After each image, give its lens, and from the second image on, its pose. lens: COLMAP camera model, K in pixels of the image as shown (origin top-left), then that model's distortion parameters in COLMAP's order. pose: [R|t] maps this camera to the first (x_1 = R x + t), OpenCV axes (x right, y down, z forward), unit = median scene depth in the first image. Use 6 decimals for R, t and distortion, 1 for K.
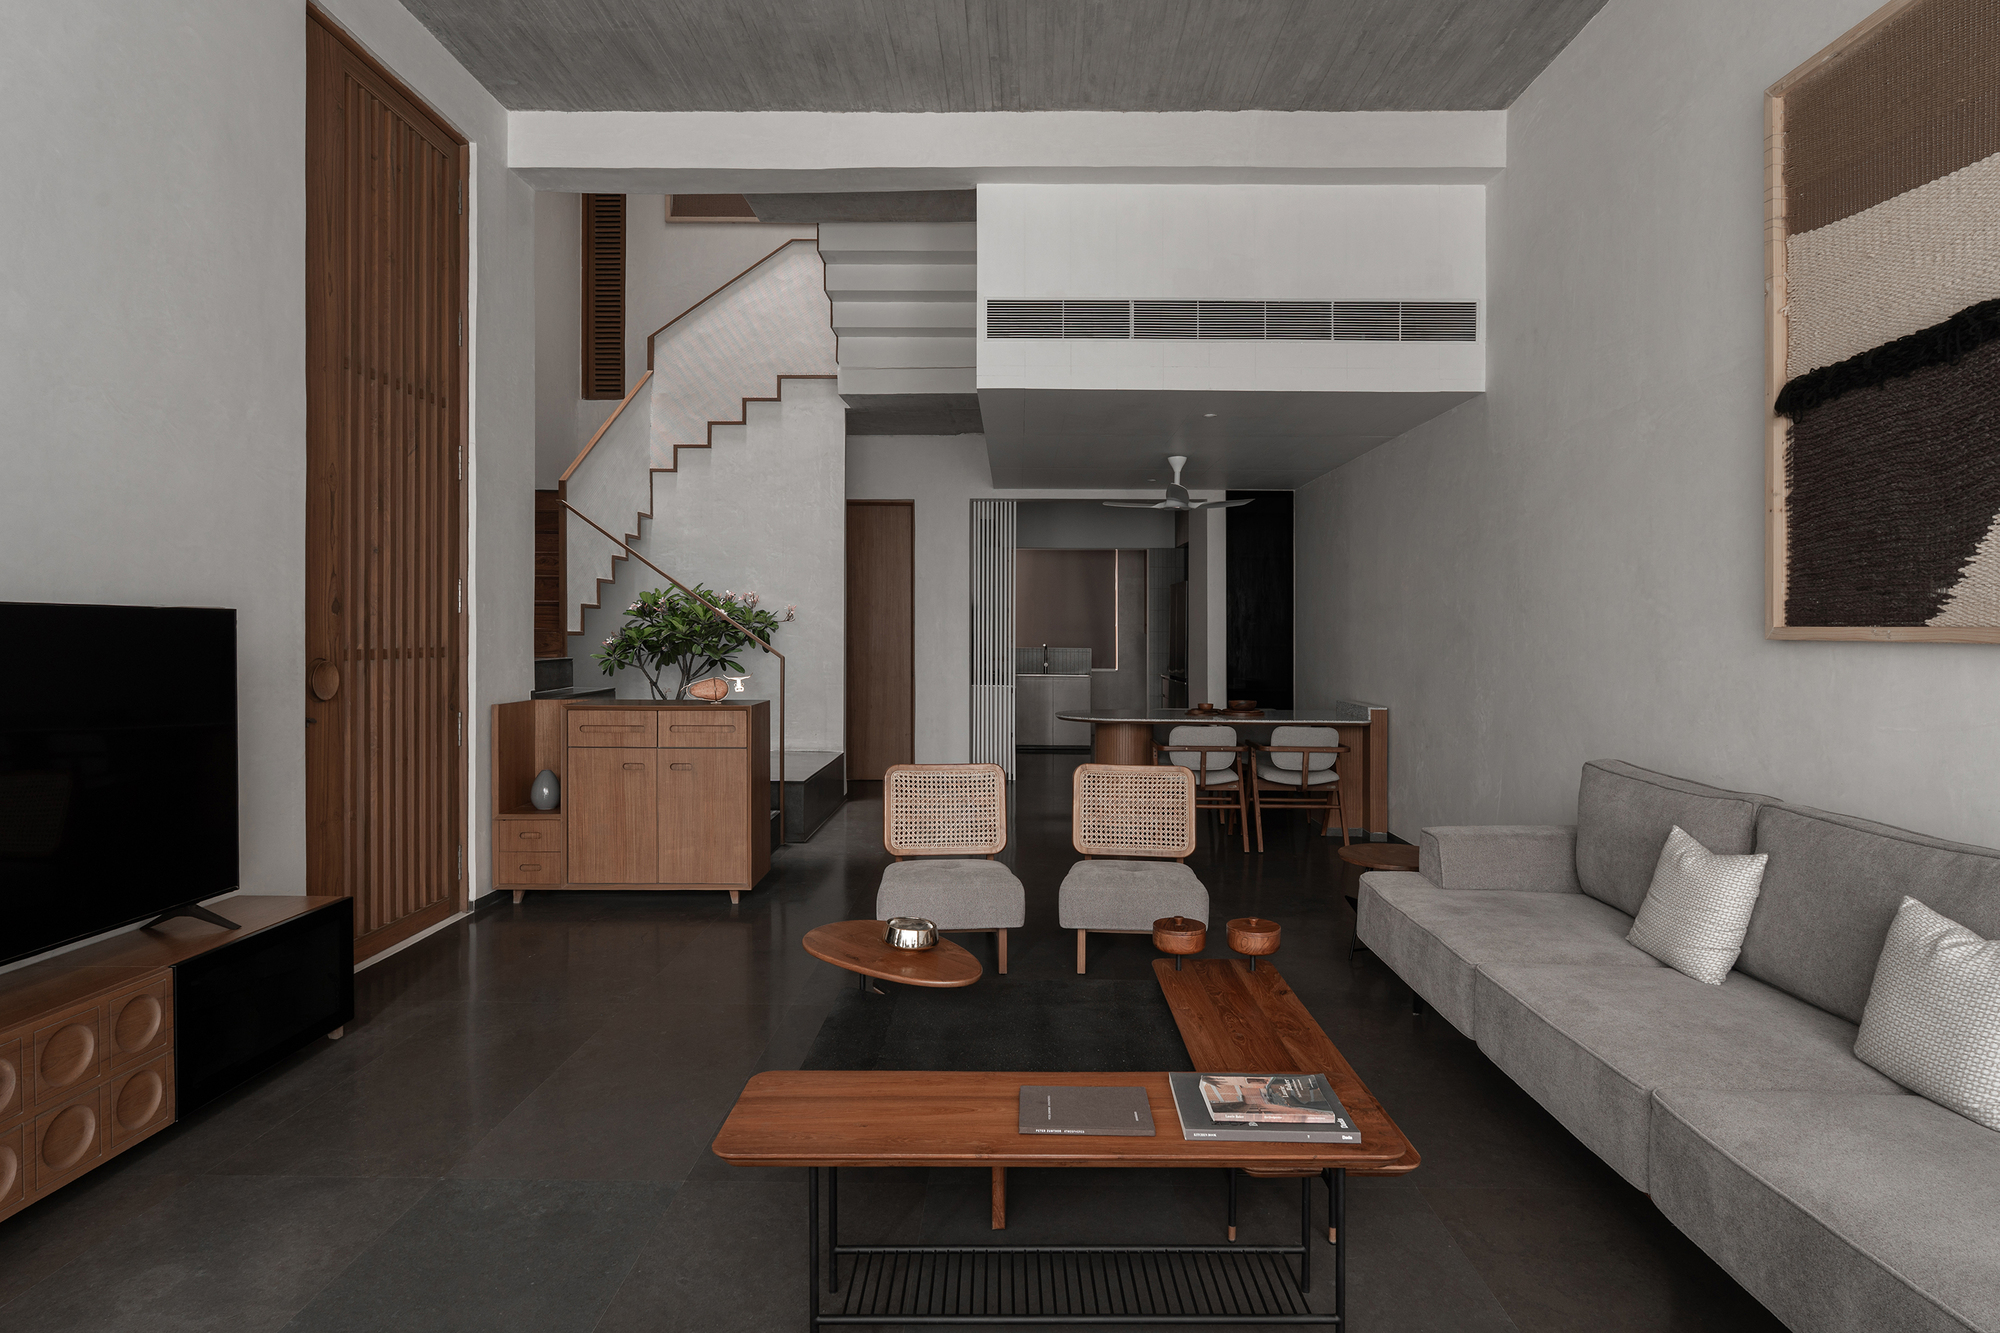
lens RADIAL K [[1049.4, 0, 995.0], [0, 1049.4, 663.0], [0, 0, 1]] dist [0.002347, 0.000476]
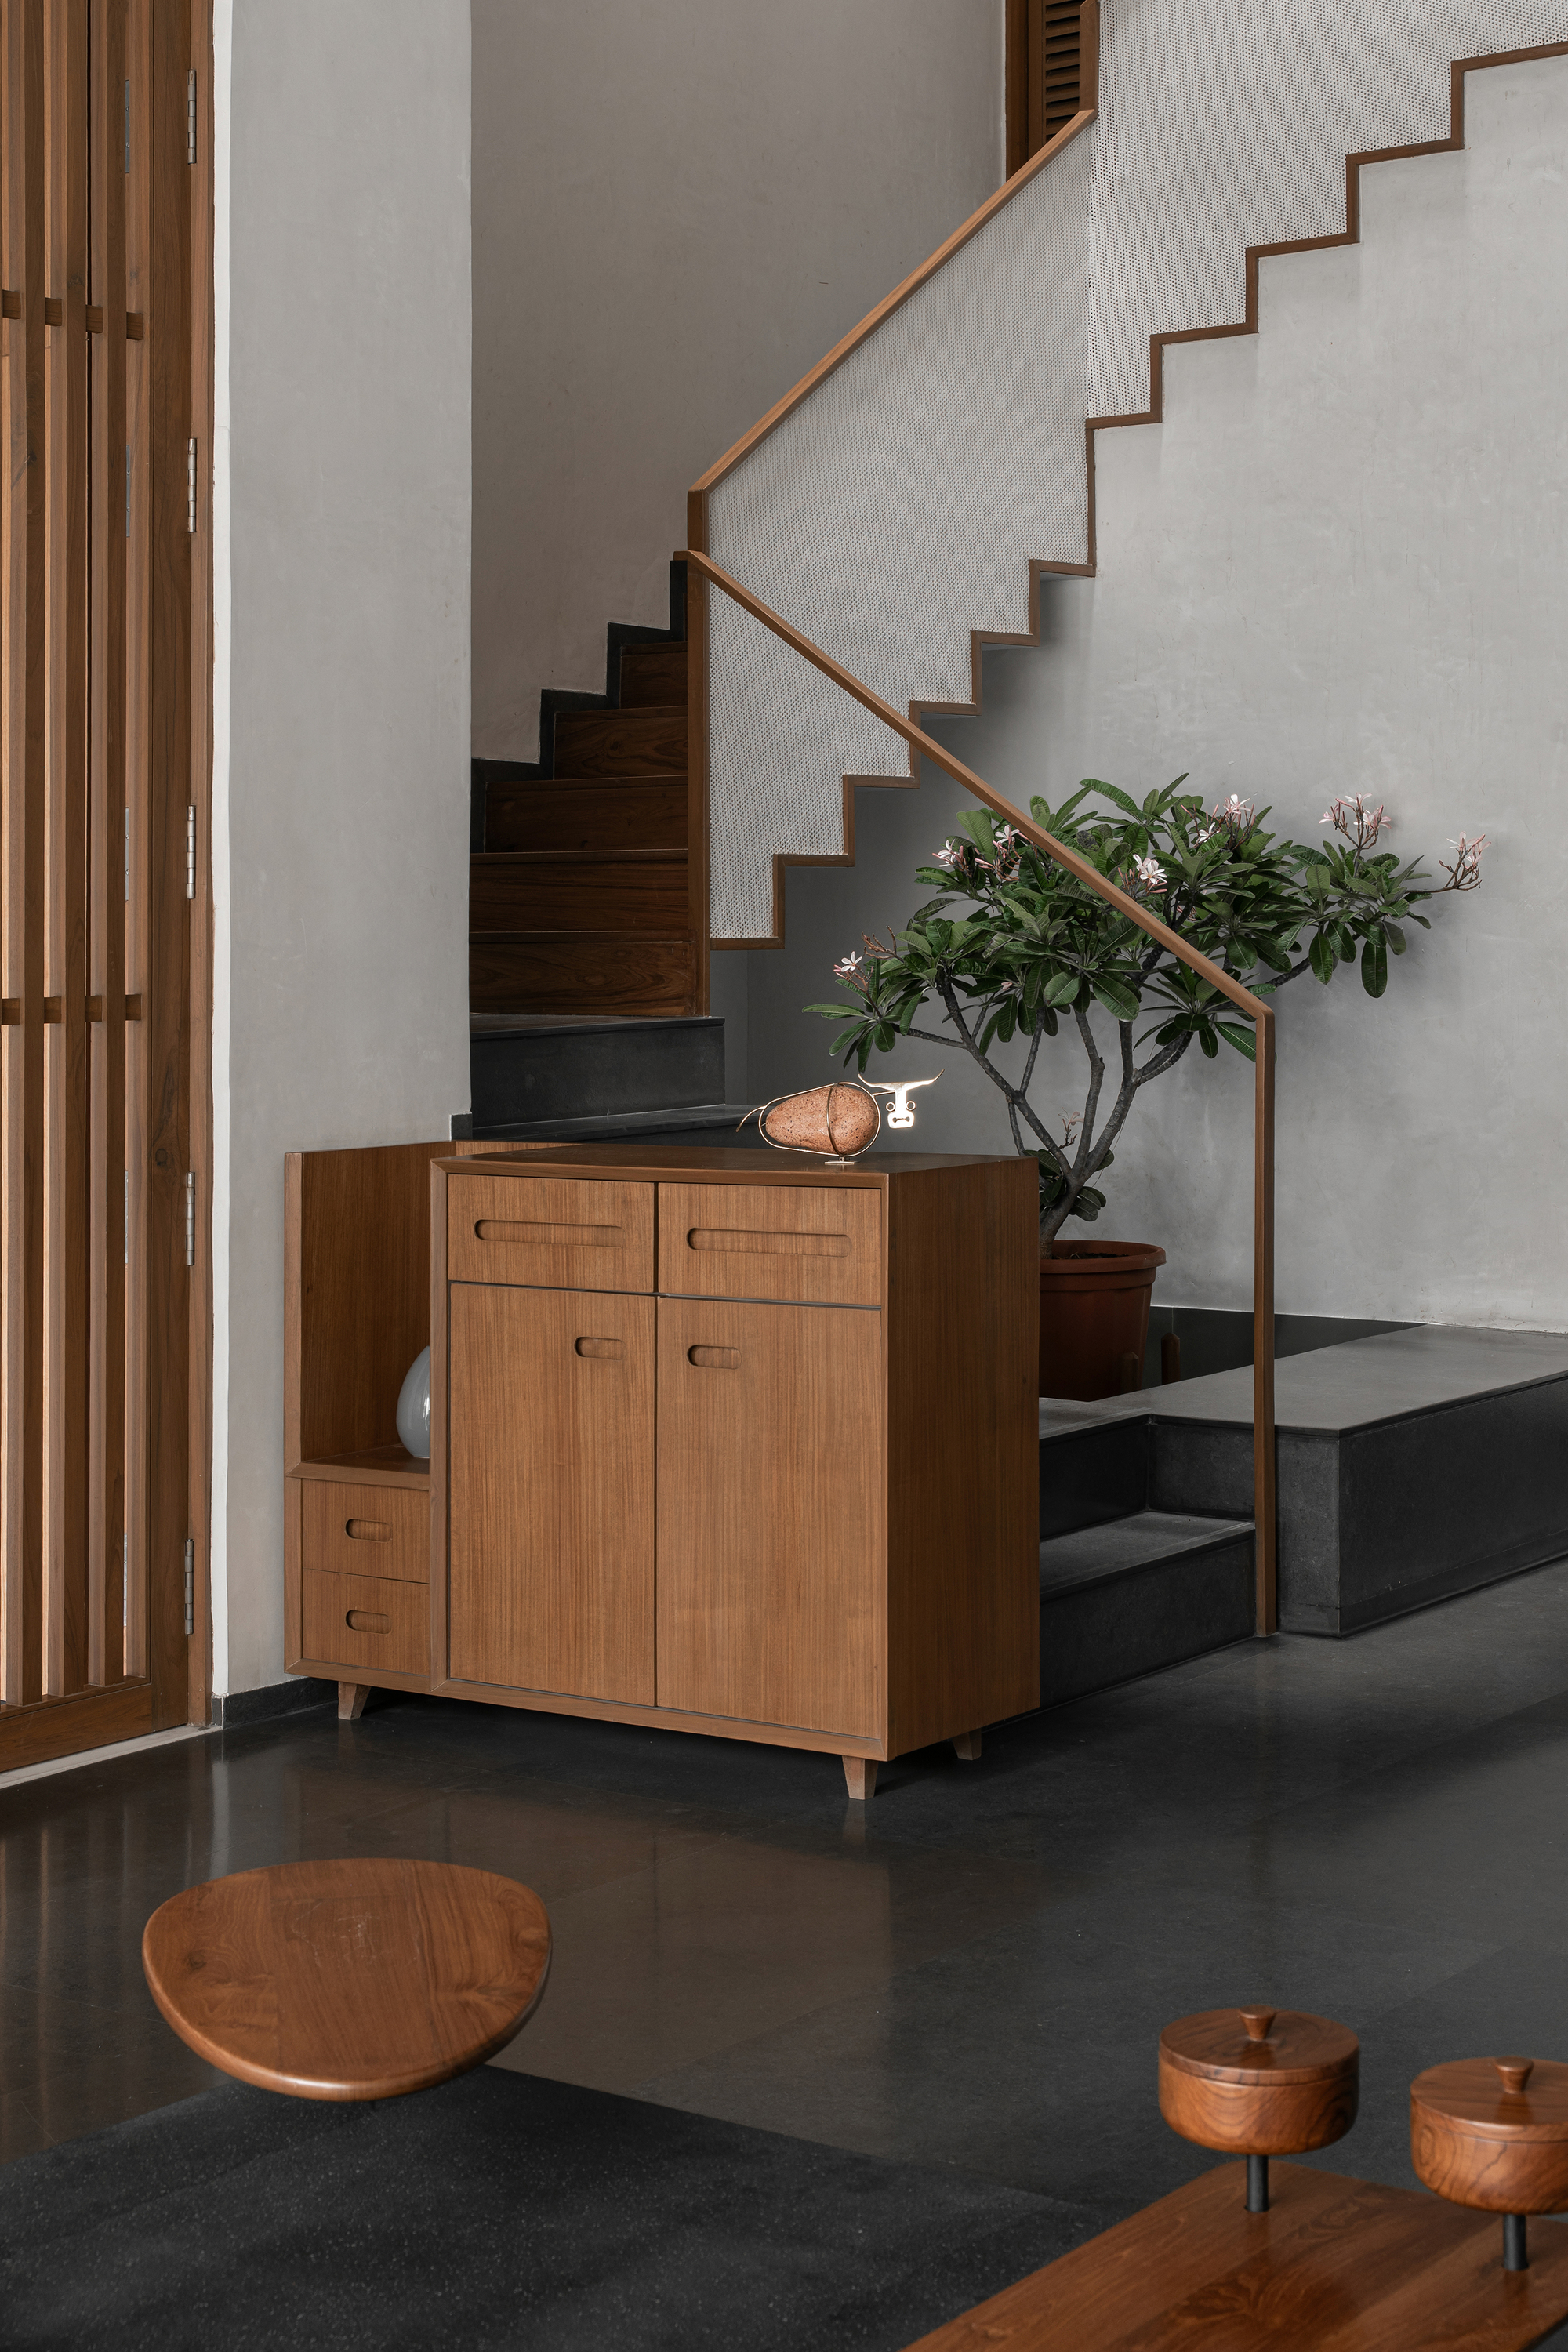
lens RADIAL K [[3576.9, 0, 780.0], [0, 3576.9, 1005.3], [0, 0, 1]] dist [0.010593, 0.000000]
pose [[0.815067, -0.002272, -0.579362, 0.358315], [-0.000325, 0.999990, -0.004378, -0.005091], [0.579367, 0.003757, 0.815058, 0.107249]]
